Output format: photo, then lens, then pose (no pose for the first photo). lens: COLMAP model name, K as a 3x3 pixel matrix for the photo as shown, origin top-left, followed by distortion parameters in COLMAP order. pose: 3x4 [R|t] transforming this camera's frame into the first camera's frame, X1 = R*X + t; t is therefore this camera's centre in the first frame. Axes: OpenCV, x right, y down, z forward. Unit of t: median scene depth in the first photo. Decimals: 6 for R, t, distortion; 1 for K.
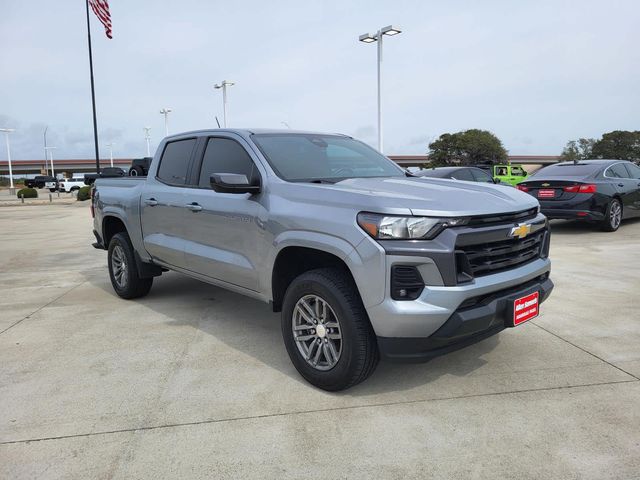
lens RADIAL K [[485.9, 0, 320.0], [0, 485.9, 240.0], [0, 0, 1]] dist [0.002043, -0.000865]
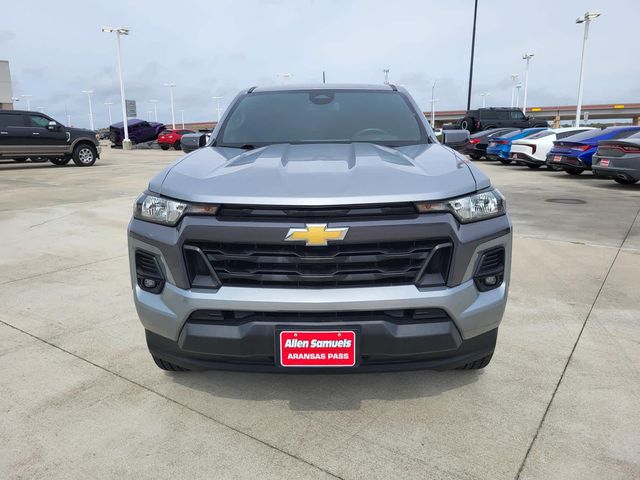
lens RADIAL K [[475.0, 0, 320.0], [0, 475.0, 240.0], [0, 0, 1]] dist [0.004965, -0.000435]
pose [[0.721200, 0.156801, -0.674748, 0.802058], [-0.084802, 0.986703, 0.138655, -0.095327], [0.687517, -0.042778, 0.724907, 0.501037]]
